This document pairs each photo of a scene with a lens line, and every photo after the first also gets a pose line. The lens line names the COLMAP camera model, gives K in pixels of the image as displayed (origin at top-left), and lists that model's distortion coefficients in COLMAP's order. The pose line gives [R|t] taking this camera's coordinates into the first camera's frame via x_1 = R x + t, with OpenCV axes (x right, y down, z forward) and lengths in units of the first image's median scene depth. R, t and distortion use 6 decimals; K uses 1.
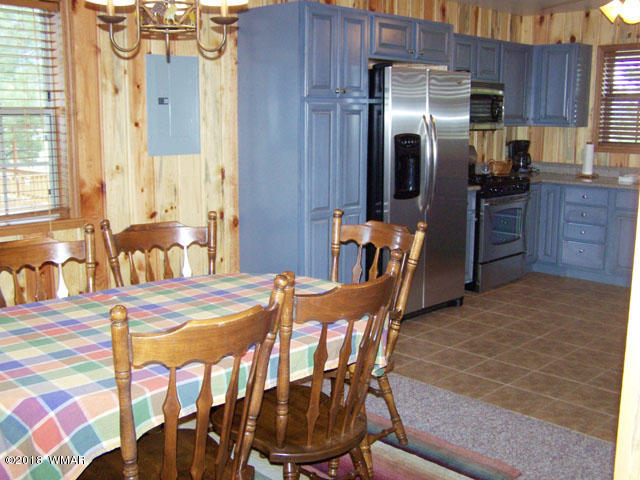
lens RADIAL K [[718.7, 0, 320.5], [0, 718.7, 248.2], [0, 0, 1]] dist [-0.064702, 0.051554]
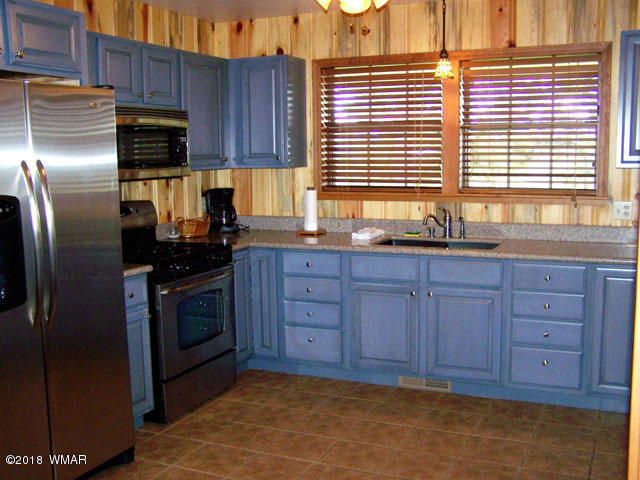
lens RADIAL K [[718.7, 0, 320.5], [0, 718.7, 248.2], [0, 0, 1]] dist [-0.064702, 0.051554]
pose [[0.939533, -0.067157, 0.335809, 0.129999], [0.084086, 0.995804, -0.036111, -0.057292], [-0.331975, 0.062164, 0.941238, 0.291690]]
